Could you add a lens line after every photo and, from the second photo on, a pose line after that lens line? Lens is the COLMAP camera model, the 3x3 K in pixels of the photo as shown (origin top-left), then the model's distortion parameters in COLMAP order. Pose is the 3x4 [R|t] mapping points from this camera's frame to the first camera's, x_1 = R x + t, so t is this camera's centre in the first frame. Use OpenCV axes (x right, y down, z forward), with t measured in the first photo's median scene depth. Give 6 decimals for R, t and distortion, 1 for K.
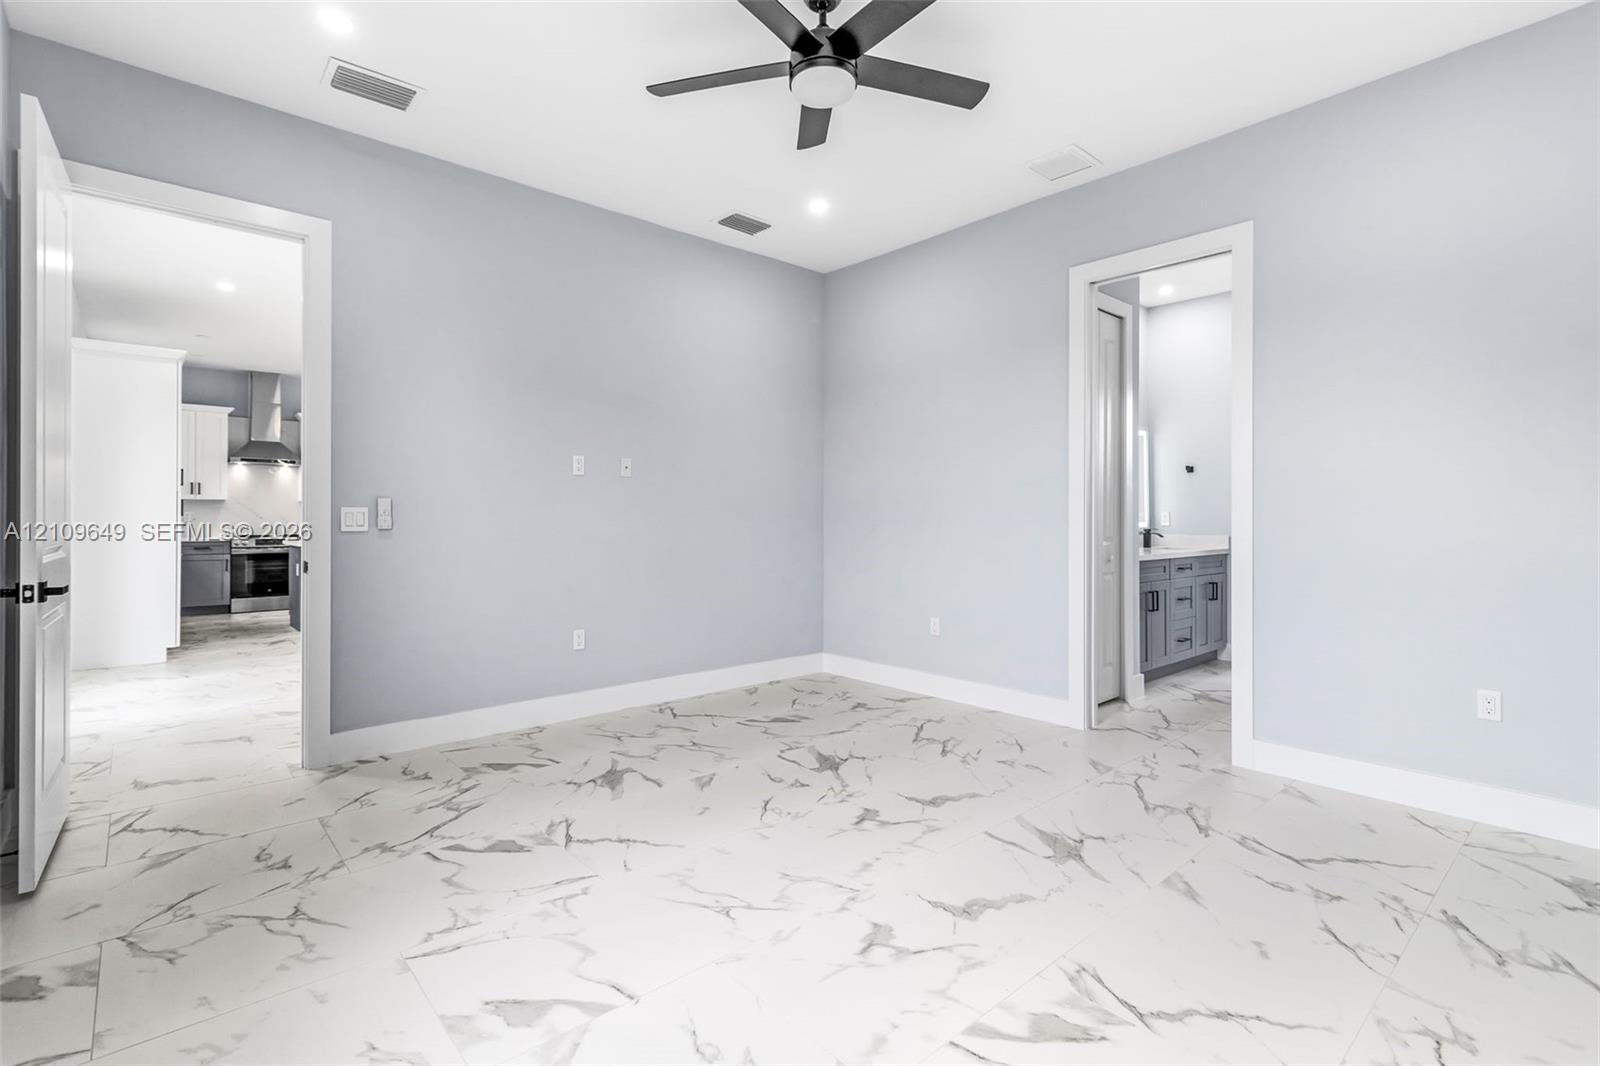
lens RADIAL K [[736.2, 0, 802.2], [0, 736.2, 525.2], [0, 0, 1]] dist [0.002212, 0.000776]
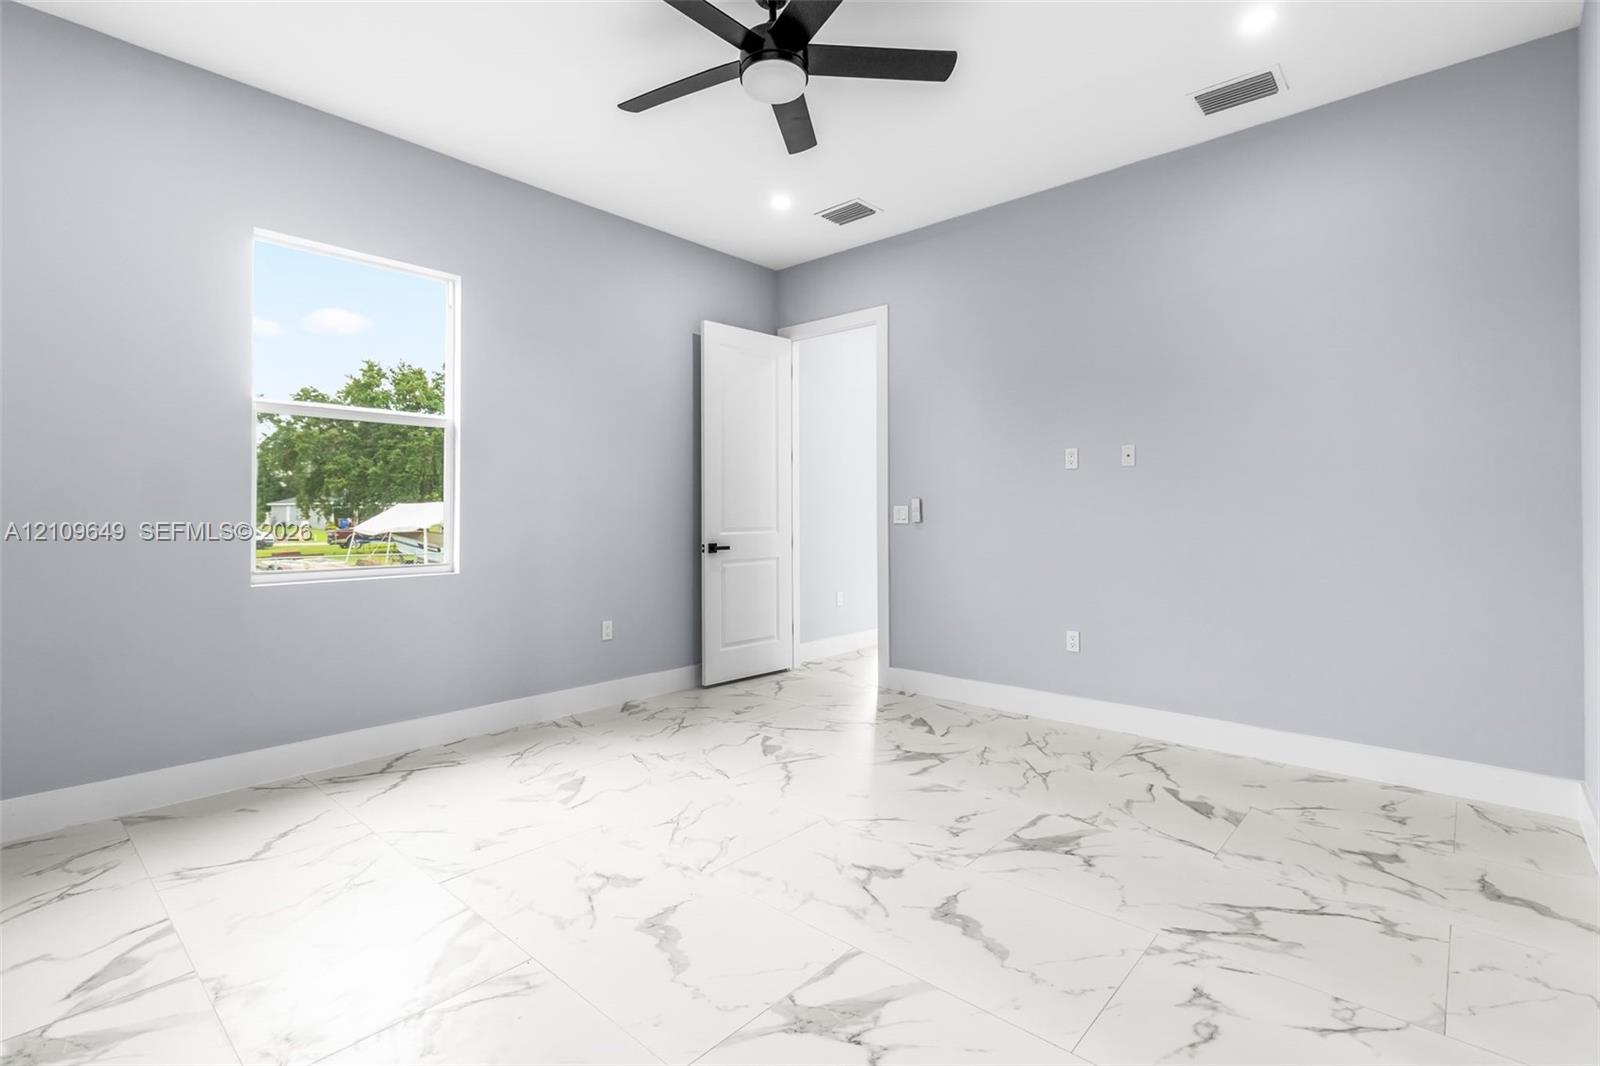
lens RADIAL K [[736.2, 0, 809.7], [0, 736.2, 519.4], [0, 0, 1]] dist [0.002212, 0.000776]
pose [[0.129267, 0.006470, -0.991589, 0.828617], [-0.010715, 0.999929, 0.005128, -0.005057], [0.991552, 0.009962, 0.129327, 0.745920]]
